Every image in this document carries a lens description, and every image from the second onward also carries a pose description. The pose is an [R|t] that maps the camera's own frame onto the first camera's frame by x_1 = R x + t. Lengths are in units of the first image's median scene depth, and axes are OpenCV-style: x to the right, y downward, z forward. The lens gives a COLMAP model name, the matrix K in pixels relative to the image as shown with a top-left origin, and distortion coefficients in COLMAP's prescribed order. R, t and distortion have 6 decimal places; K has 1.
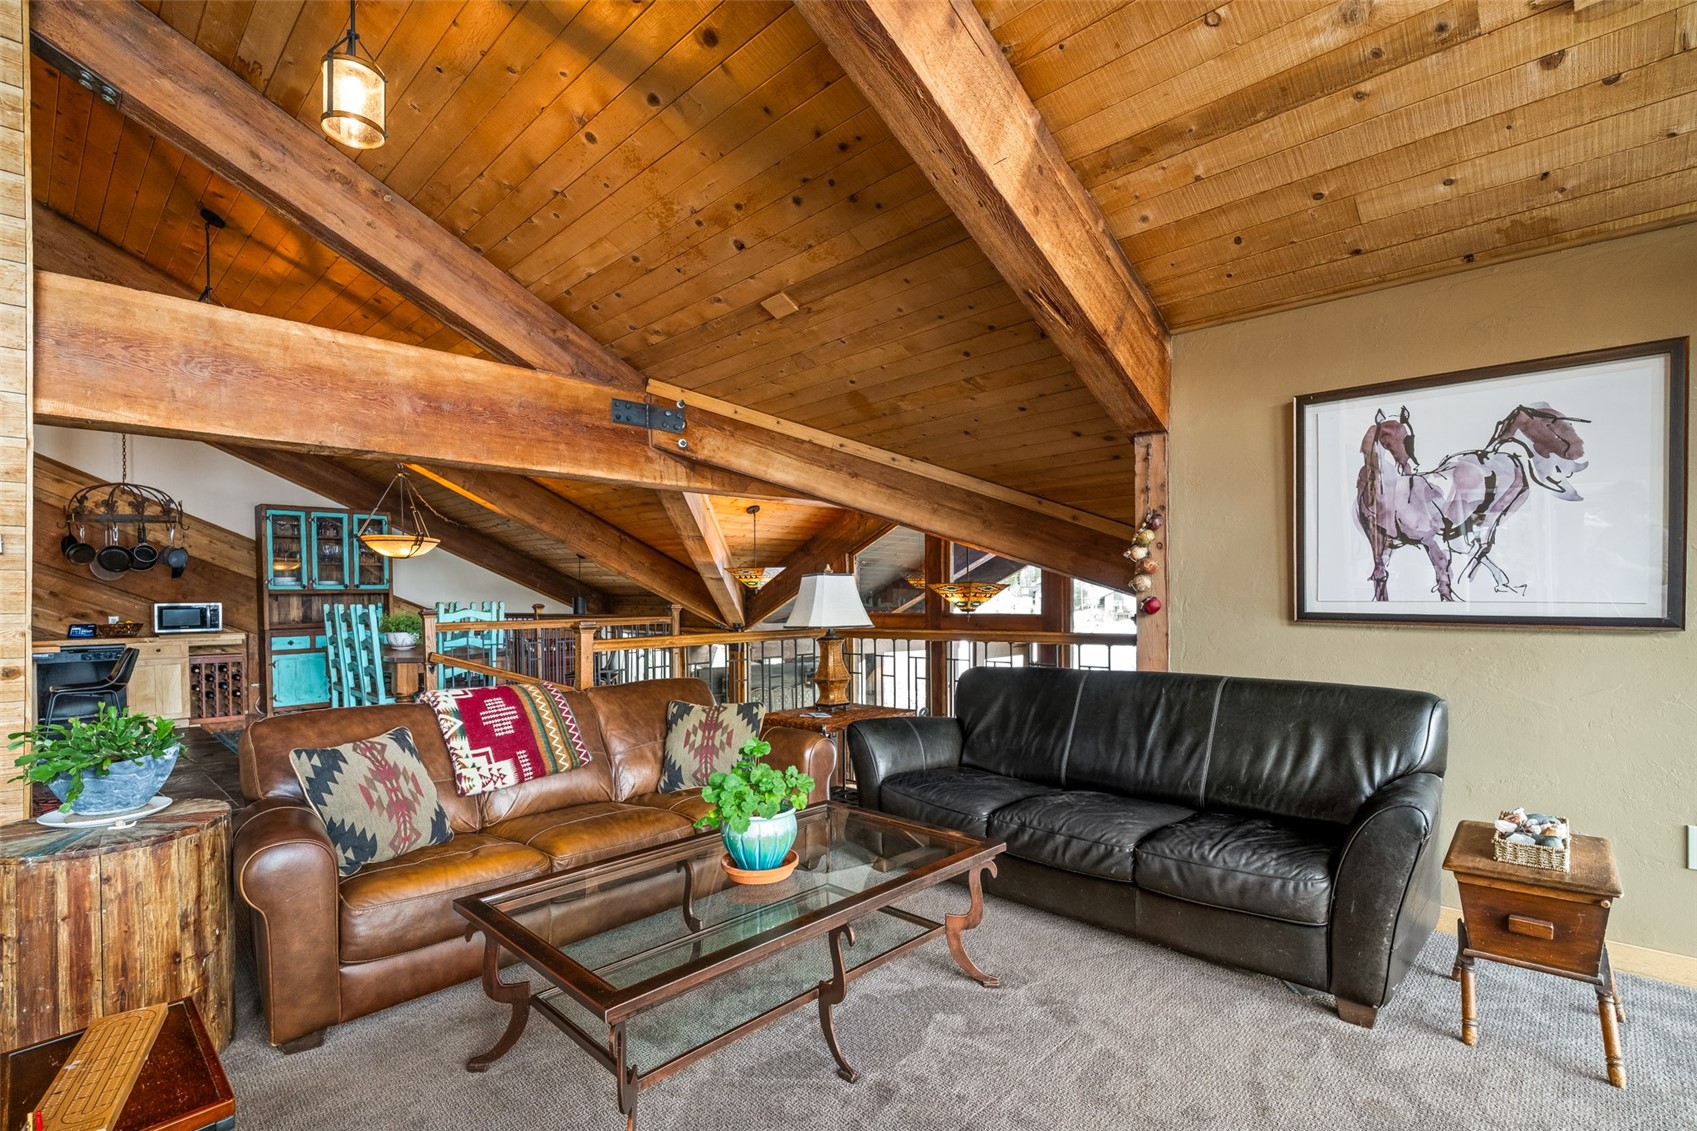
lens RADIAL K [[755.8, 0, 830.4], [0, 755.8, 597.8], [0, 0, 1]] dist [0.000173, 0.000345]
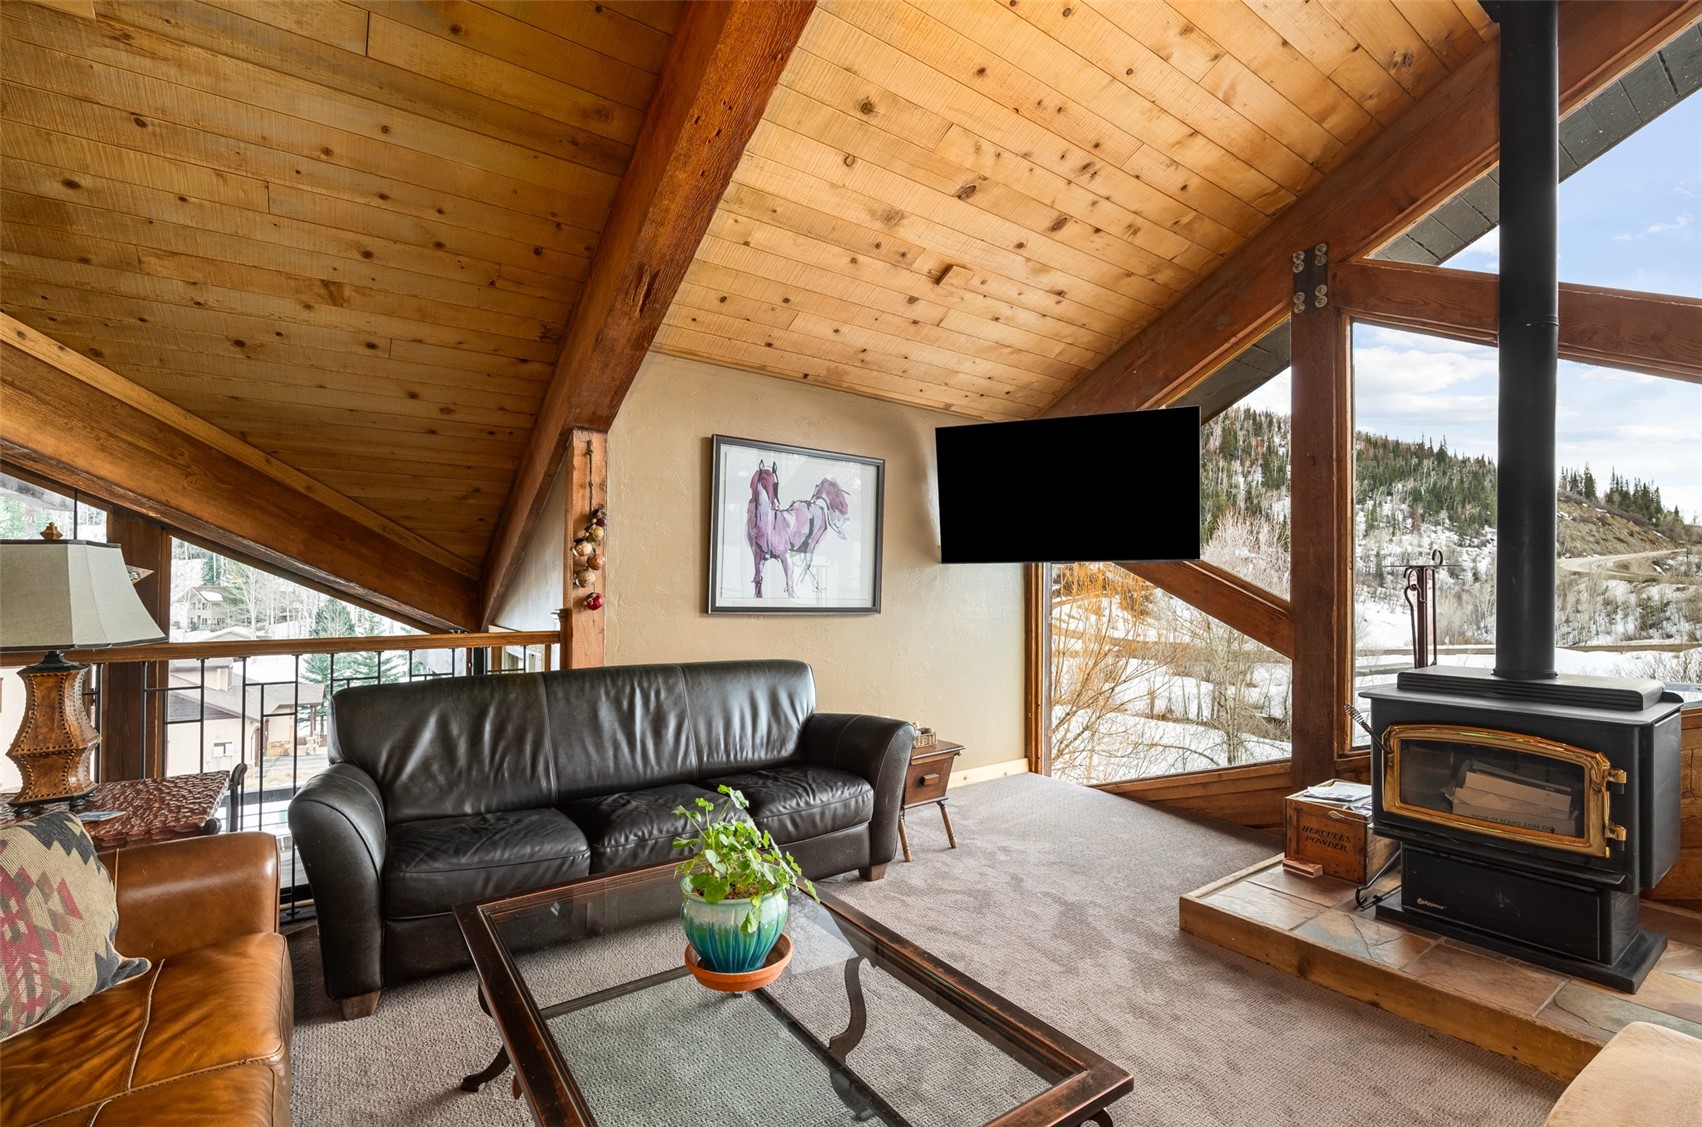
lens RADIAL K [[758.0, 0, 851.2], [0, 758.0, 577.9], [0, 0, 1]] dist [0.000173, 0.000345]
pose [[0.198887, 0.029345, 0.979583, -0.599219], [-0.007093, 0.999569, -0.028503, 0.006427], [-0.979997, -0.001279, 0.199009, 0.558510]]
